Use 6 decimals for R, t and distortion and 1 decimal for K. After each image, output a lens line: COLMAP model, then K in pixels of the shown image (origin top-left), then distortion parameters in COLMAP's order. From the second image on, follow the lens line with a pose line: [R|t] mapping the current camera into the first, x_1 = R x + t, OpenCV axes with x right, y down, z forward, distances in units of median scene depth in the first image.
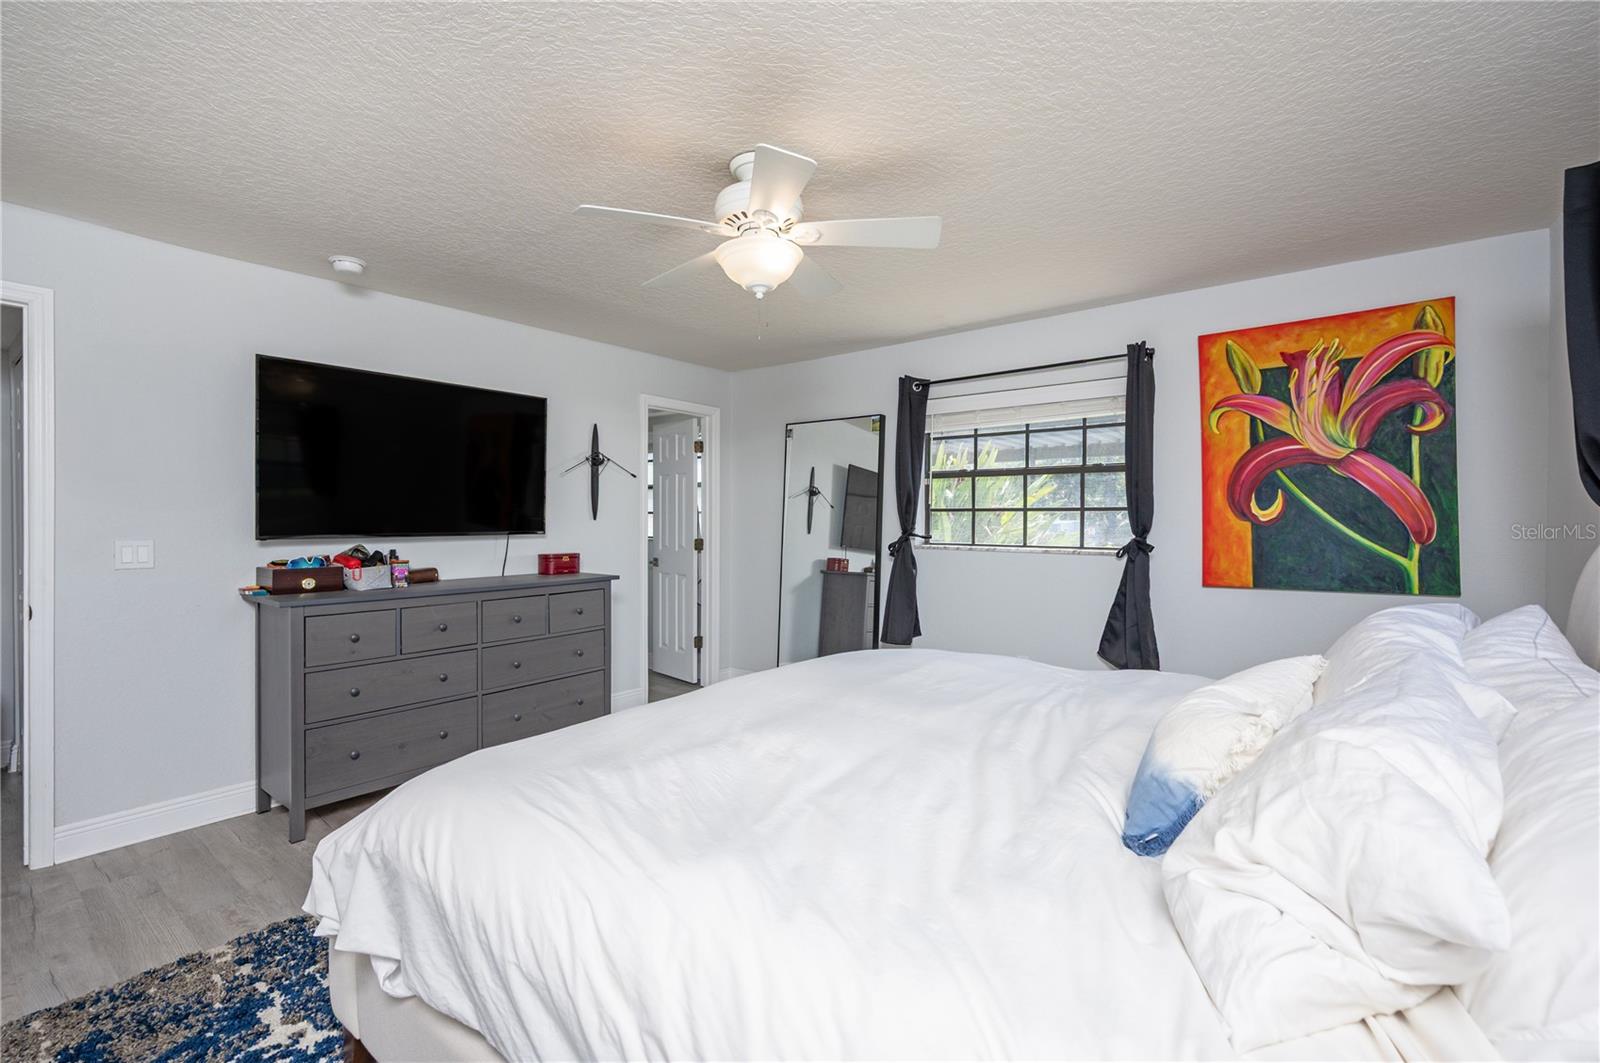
lens RADIAL K [[688.5, 0, 809.5], [0, 688.5, 527.4], [0, 0, 1]] dist [-0.000196, -0.000013]
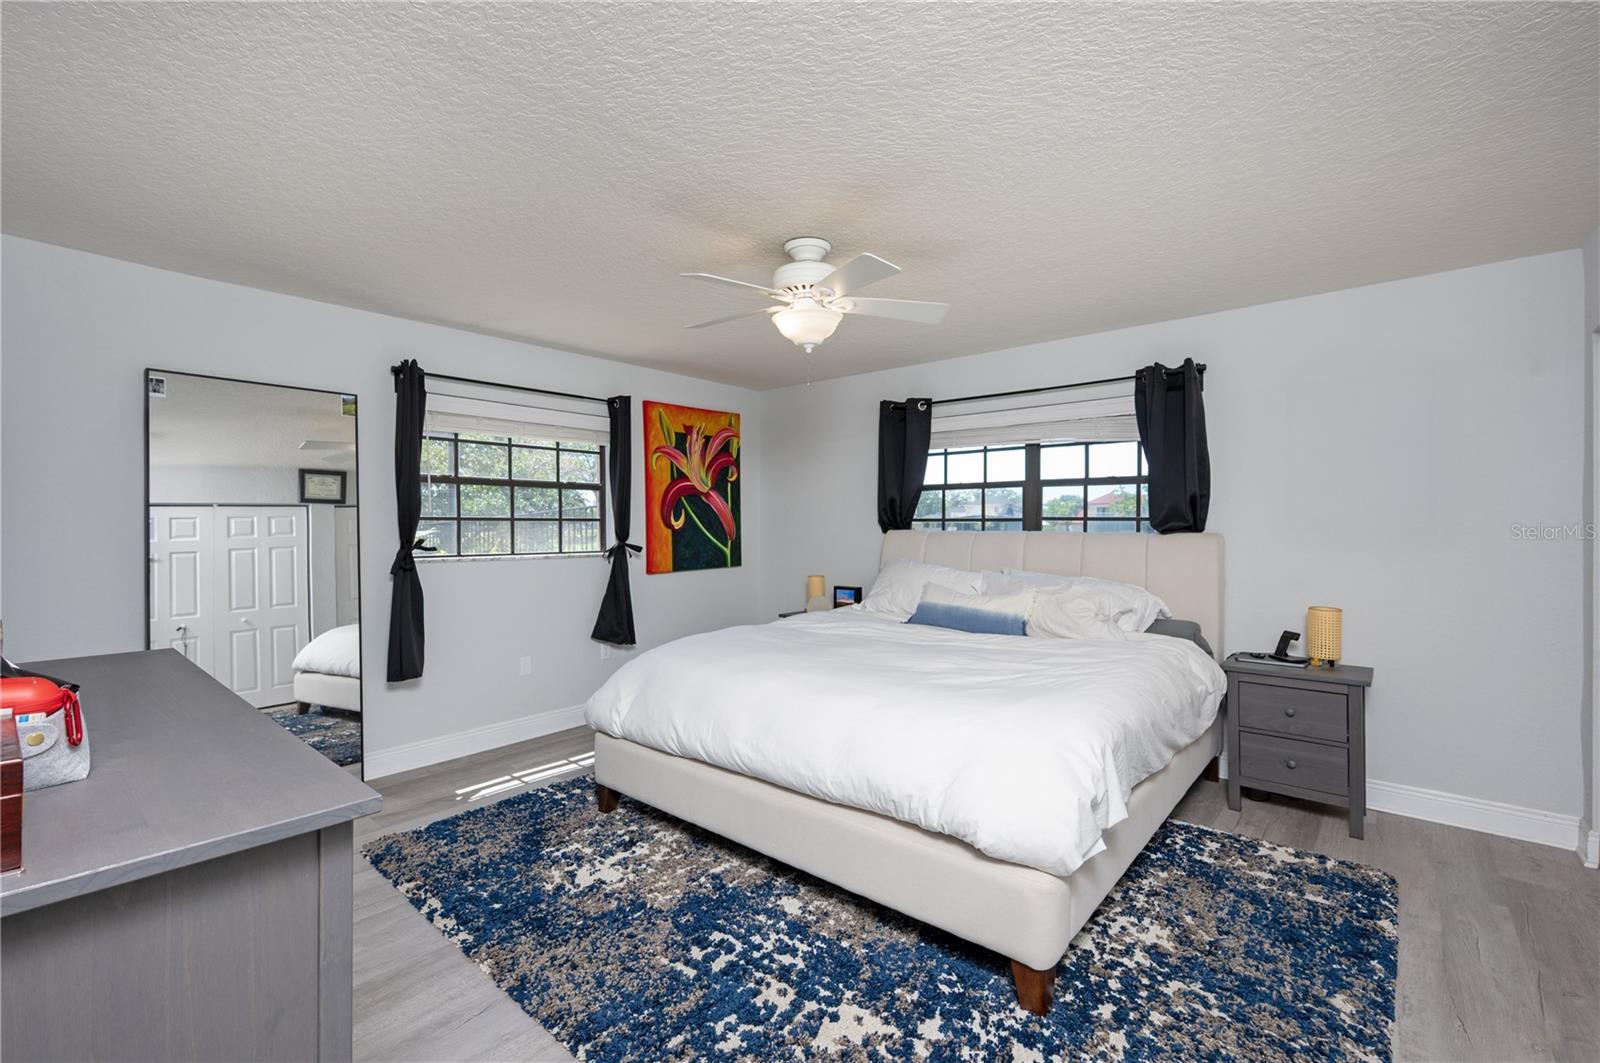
lens RADIAL K [[688.5, 0, 809.5], [0, 688.5, 527.4], [0, 0, 1]] dist [-0.000196, -0.000013]
pose [[0.052564, -0.002600, 0.998614, -0.888993], [0.015514, 0.999878, 0.001786, -0.010537], [-0.998497, 0.015398, 0.052598, 0.613748]]
